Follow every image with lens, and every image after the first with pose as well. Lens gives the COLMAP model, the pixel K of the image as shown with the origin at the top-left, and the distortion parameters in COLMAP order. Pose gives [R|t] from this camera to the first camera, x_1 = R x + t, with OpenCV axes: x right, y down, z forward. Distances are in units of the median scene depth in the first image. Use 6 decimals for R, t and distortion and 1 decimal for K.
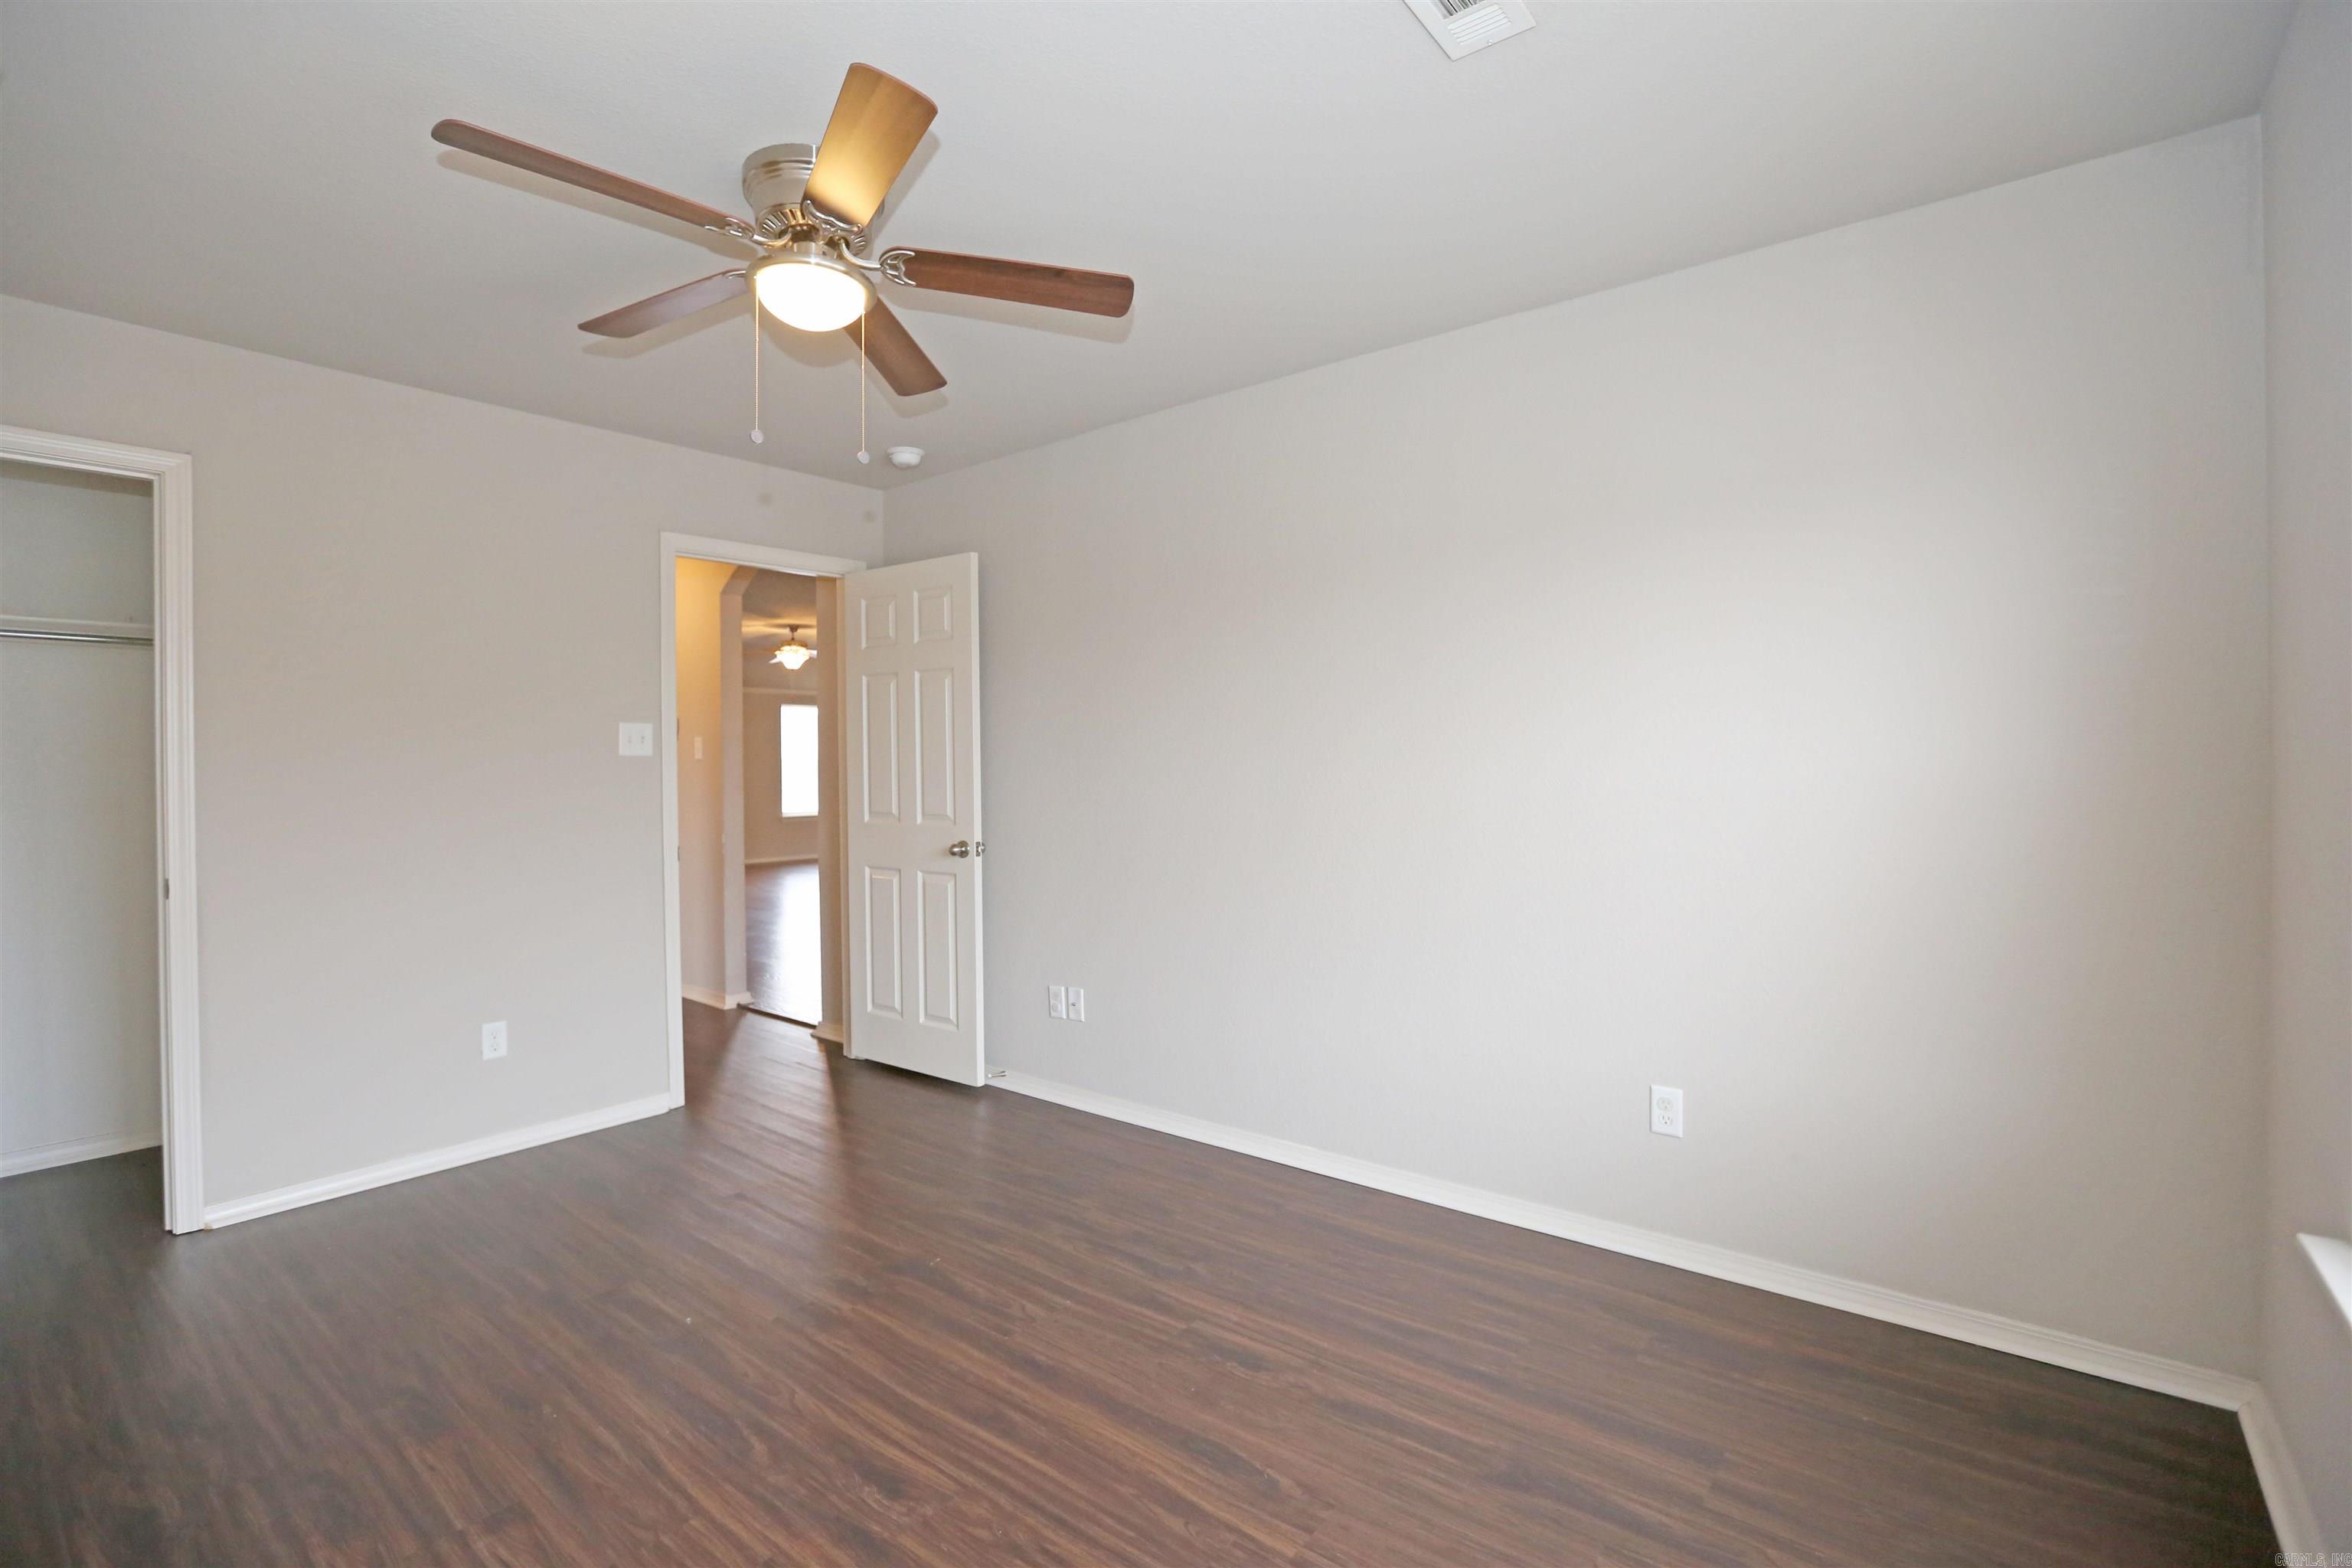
lens RADIAL K [[1063.7, 0, 1192.9], [0, 1063.7, 781.5], [0, 0, 1]] dist [-0.042025, 0.011993]
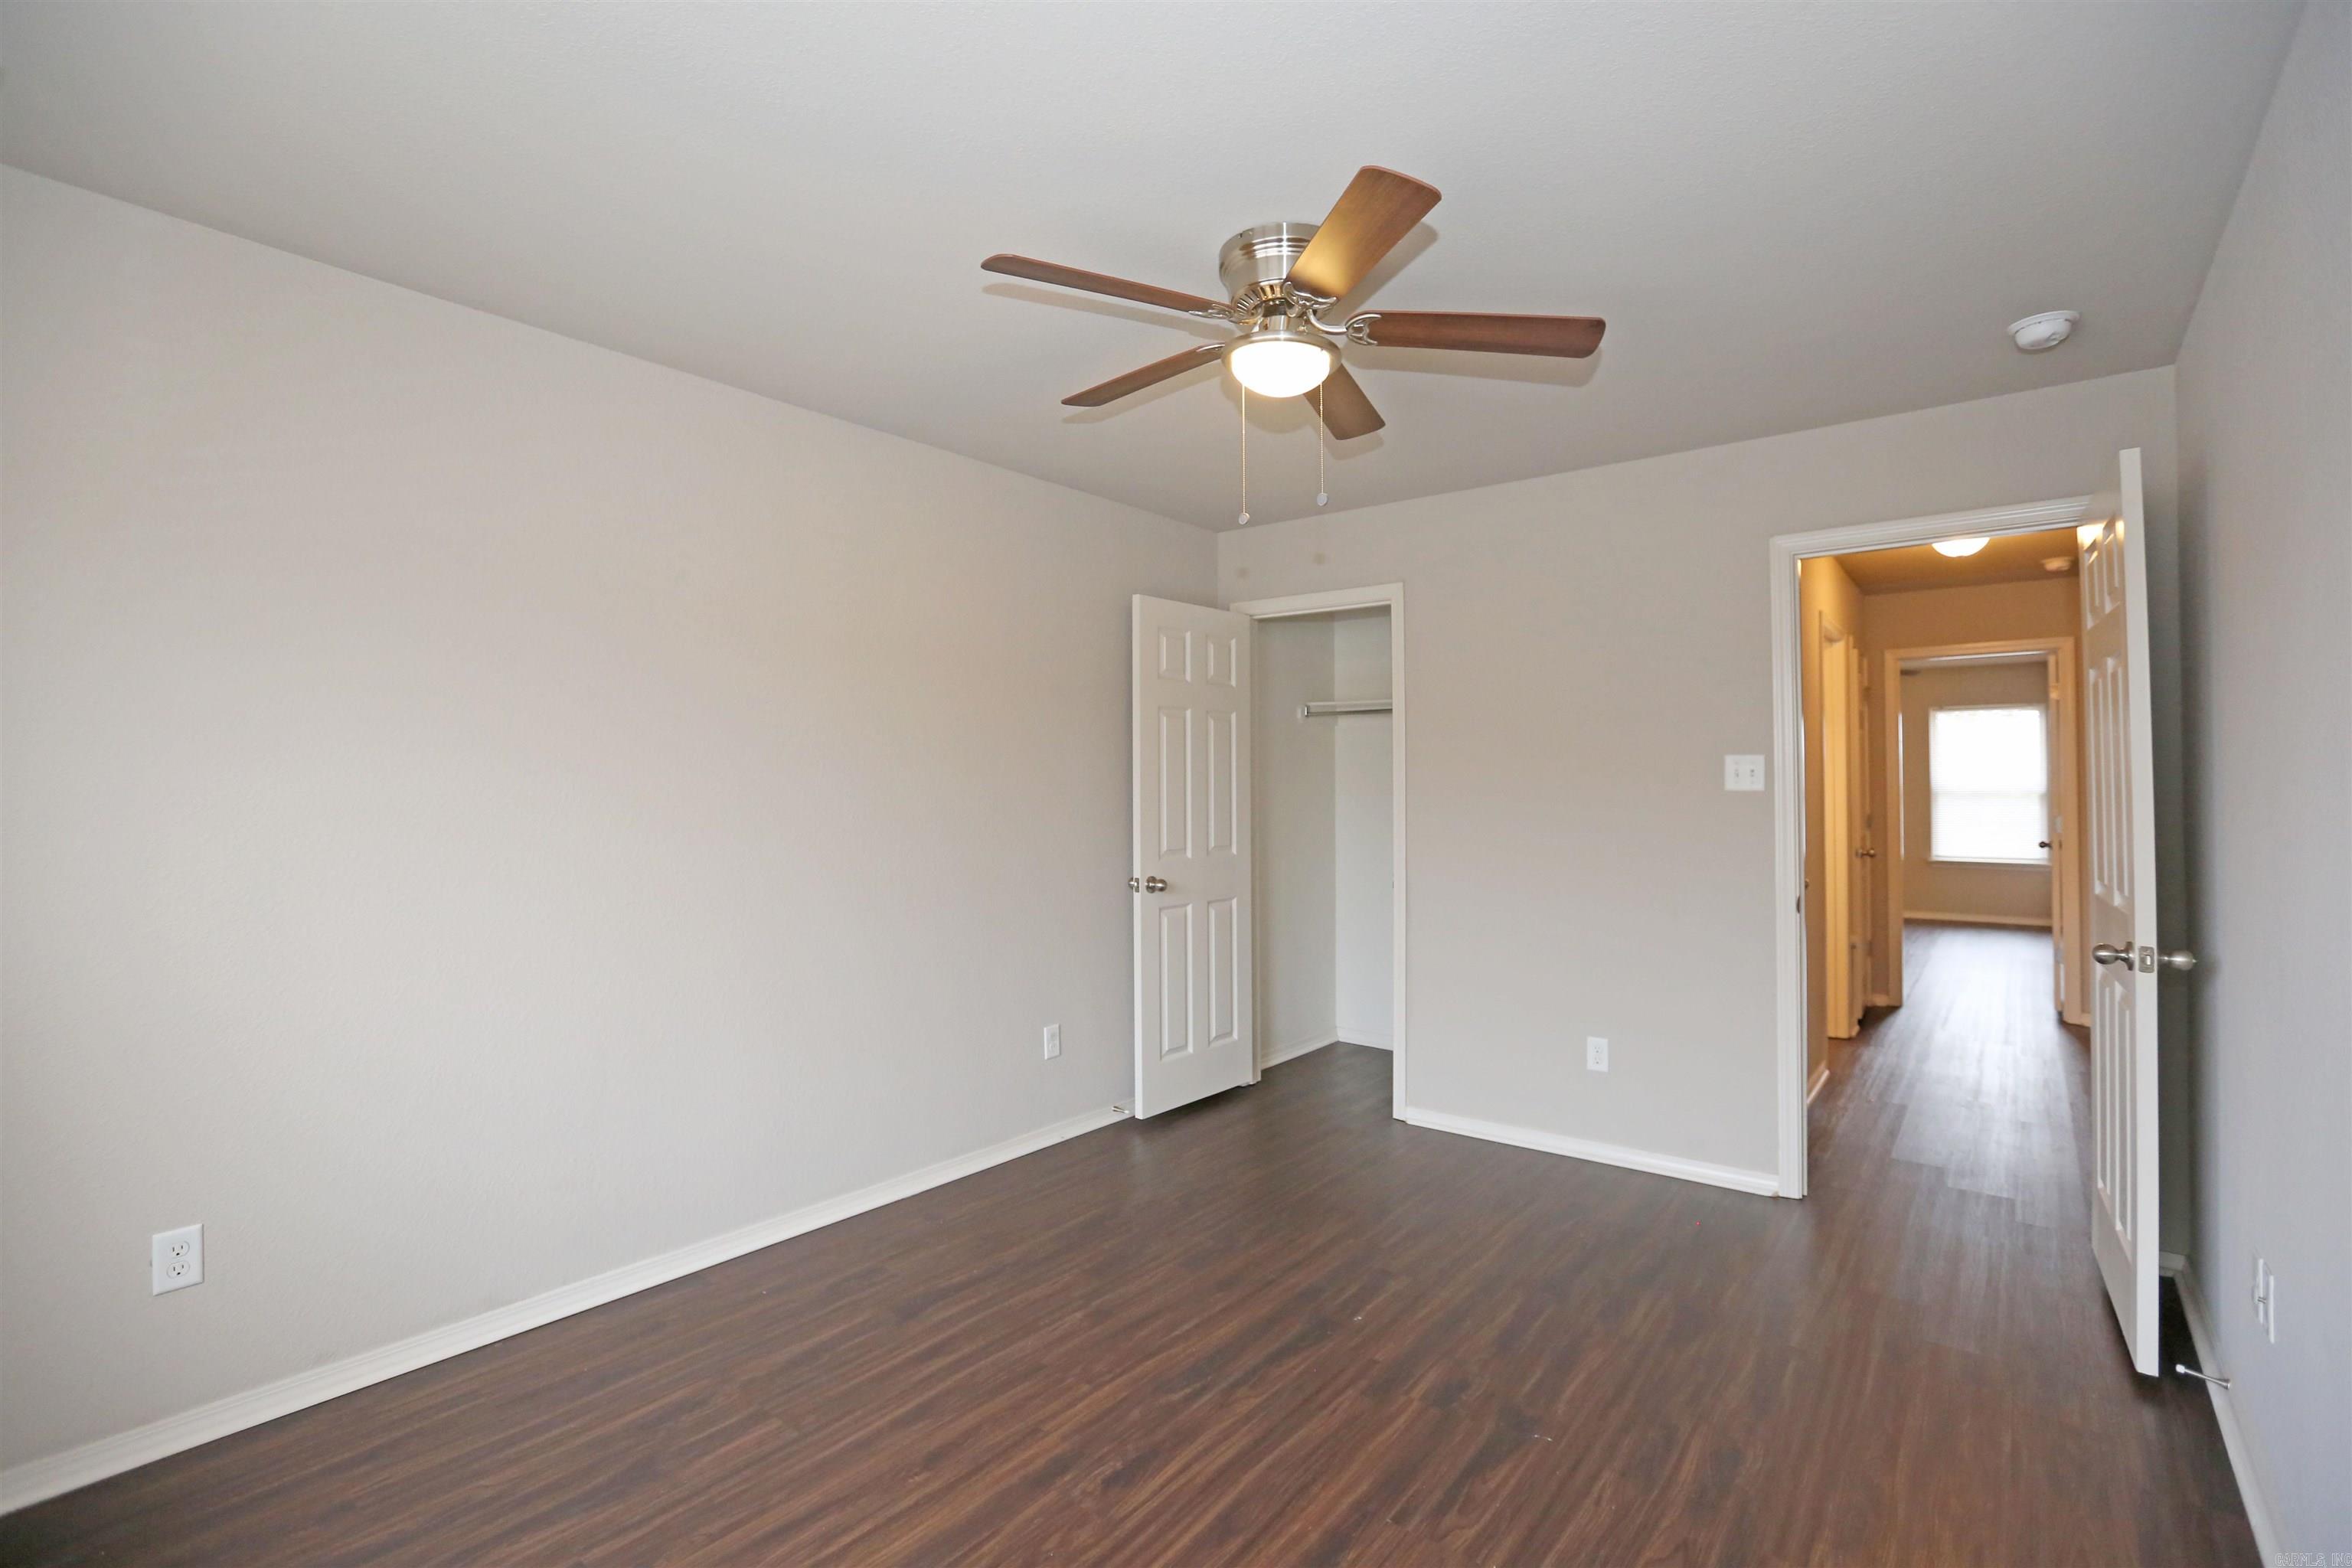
lens RADIAL K [[1063.7, 0, 1181.7], [0, 1063.7, 784.6], [0, 0, 1]] dist [-0.042025, 0.011993]
pose [[-0.012146, -0.007428, -0.999899, 0.579312], [-0.015396, 0.999855, -0.007241, -0.023140], [0.999808, 0.015306, -0.012258, 0.777430]]
